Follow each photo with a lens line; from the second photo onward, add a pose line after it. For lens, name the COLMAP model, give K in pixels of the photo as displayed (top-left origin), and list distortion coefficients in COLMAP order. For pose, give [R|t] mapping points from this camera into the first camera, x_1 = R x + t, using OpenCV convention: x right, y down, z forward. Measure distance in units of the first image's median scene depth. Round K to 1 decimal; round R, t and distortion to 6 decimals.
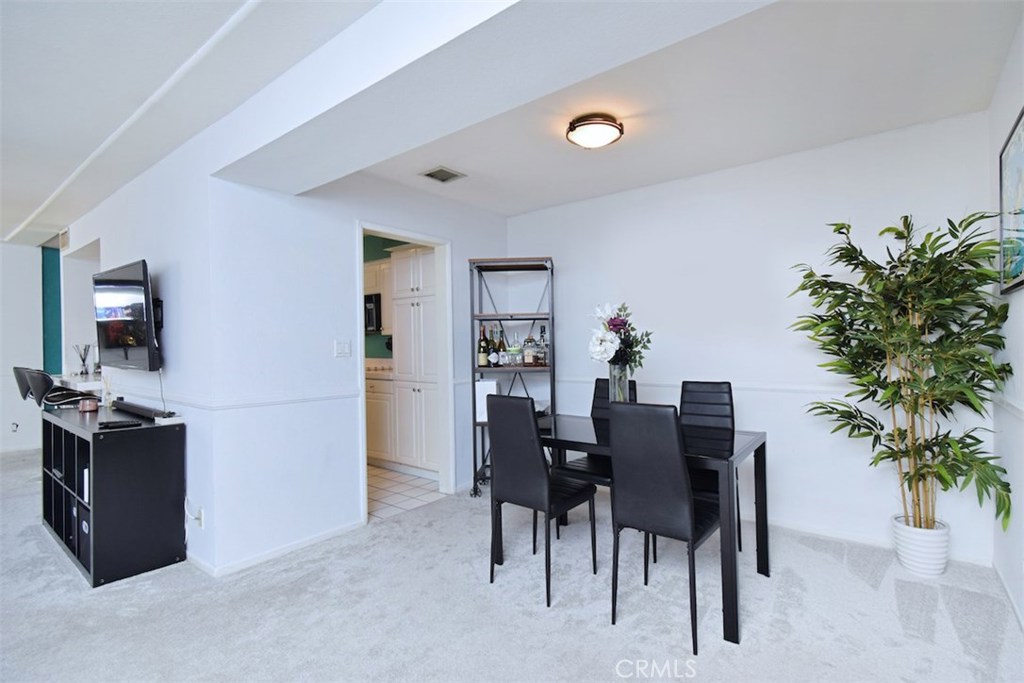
lens RADIAL K [[447.4, 0, 560.2], [0, 447.4, 344.9], [0, 0, 1]] dist [0.000490, 0.000170]
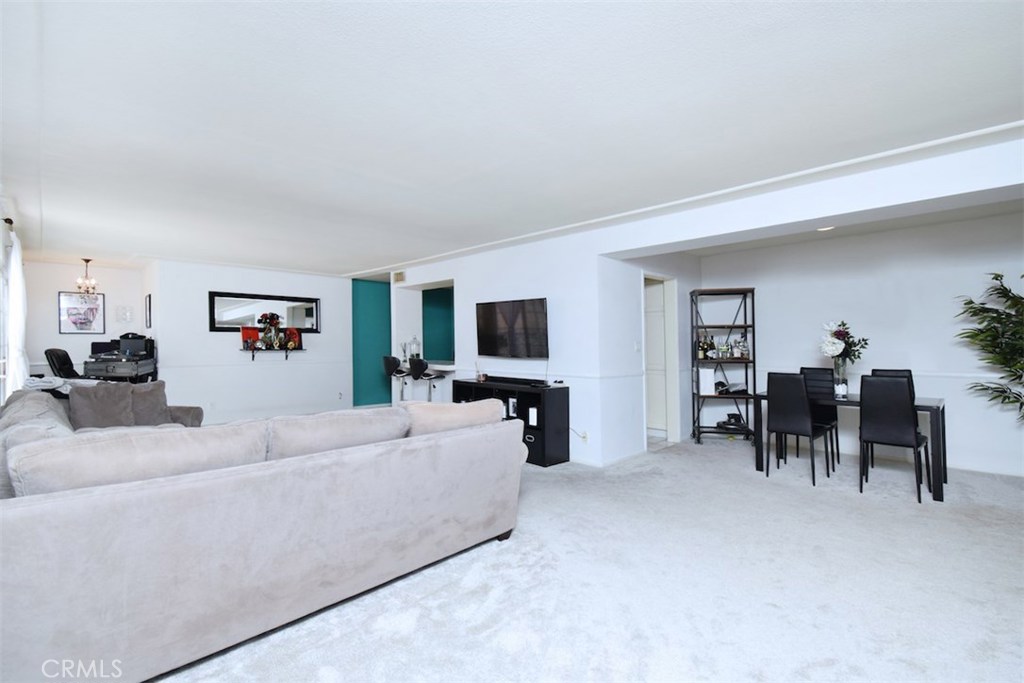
lens RADIAL K [[444.1, 0, 512.0], [0, 444.1, 341.5], [0, 0, 1]] dist [-0.001000, -0.000481]
pose [[0.981756, 0.006904, -0.190019, -0.772003], [-0.008643, 0.999928, -0.008328, 0.008050], [0.189948, 0.009818, 0.981745, -0.893955]]
